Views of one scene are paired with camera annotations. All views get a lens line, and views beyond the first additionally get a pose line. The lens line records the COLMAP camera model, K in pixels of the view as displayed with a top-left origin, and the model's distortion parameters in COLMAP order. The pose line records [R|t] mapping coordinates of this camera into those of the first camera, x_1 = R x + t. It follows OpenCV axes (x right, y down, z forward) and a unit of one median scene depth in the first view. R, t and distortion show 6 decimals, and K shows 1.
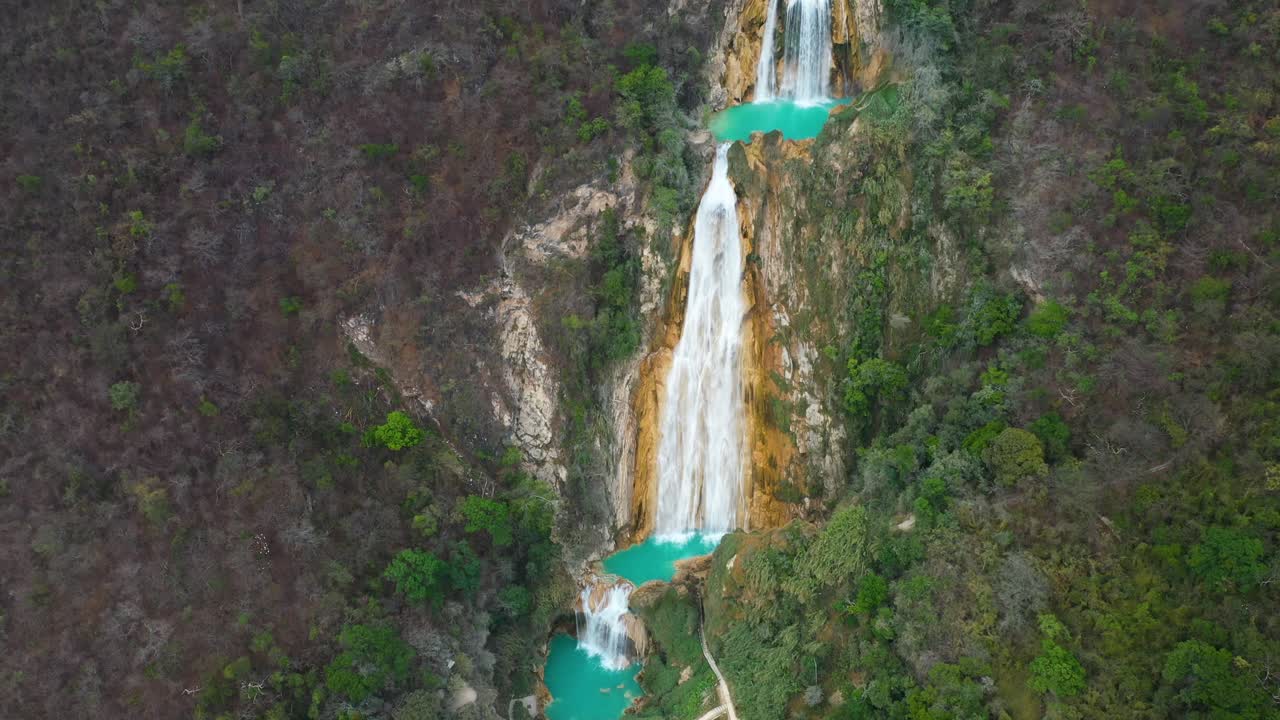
lens RADIAL K [[1063.1, 0, 645.0], [0, 1063.1, 368.6], [0, 0, 1]] dist [0.019874, -0.014848]
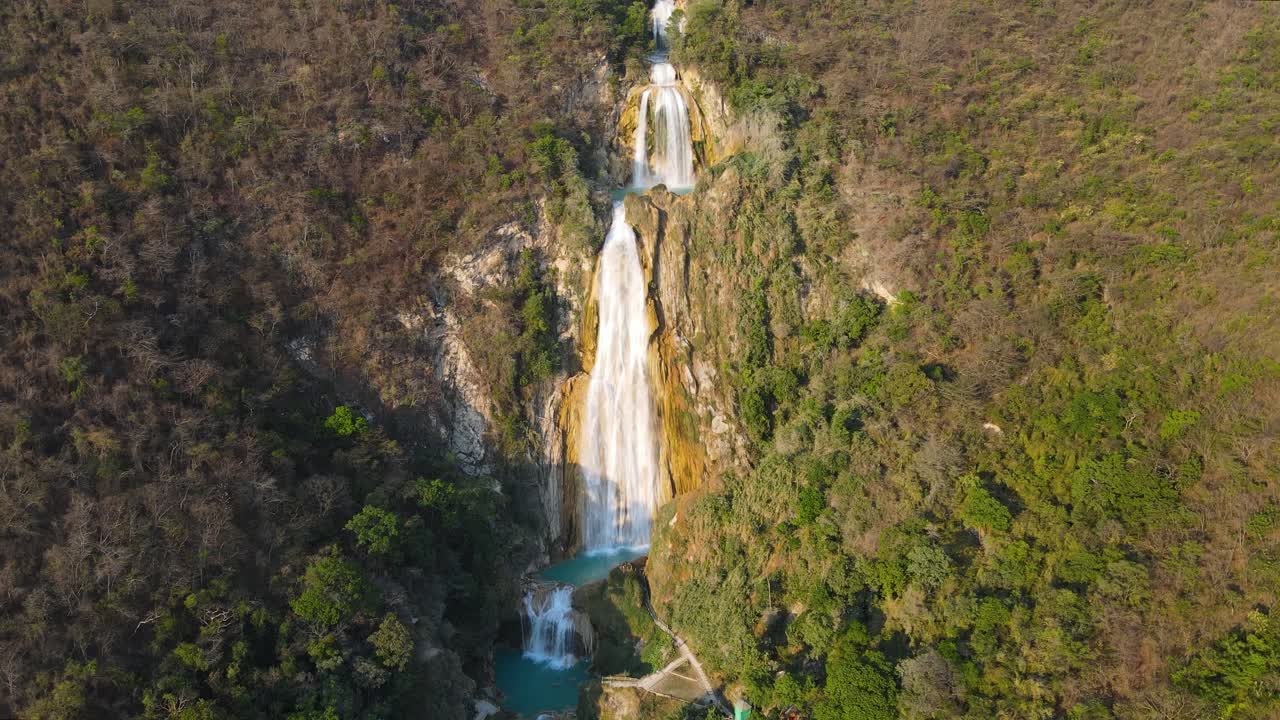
lens RADIAL K [[990.6, 0, 648.8], [0, 990.6, 357.9], [0, 0, 1]] dist [0.008179, 0.045546]
pose [[0.978949, -0.047043, 0.198612, -0.122025], [0.112438, 0.936410, -0.332406, 0.328733], [-0.170344, 0.347740, 0.921987, 0.028686]]
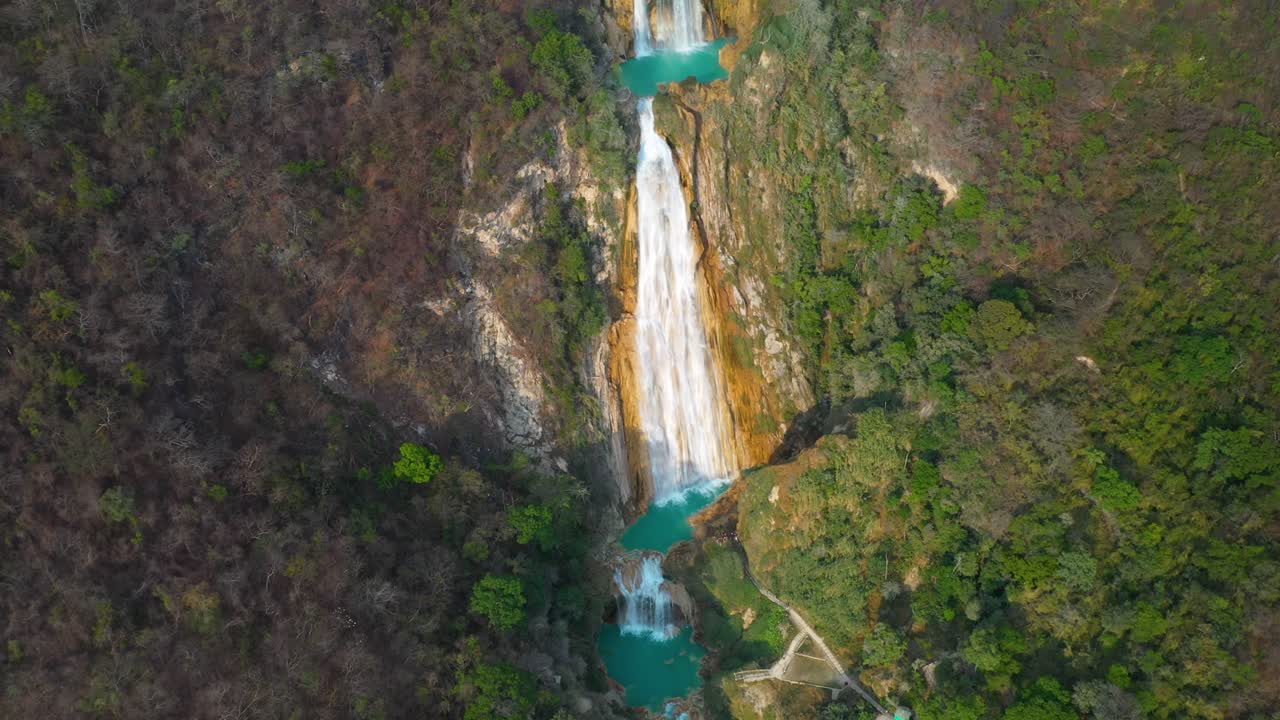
lens RADIAL K [[1063.1, 0, 663.1], [0, 1063.1, 367.7], [0, 0, 1]] dist [0.019874, -0.014848]
pose [[0.914689, -0.248200, 0.318969, -0.285800], [0.244445, 0.968244, 0.052441, -0.015022], [-0.321856, 0.030004, 0.946313, 0.058347]]
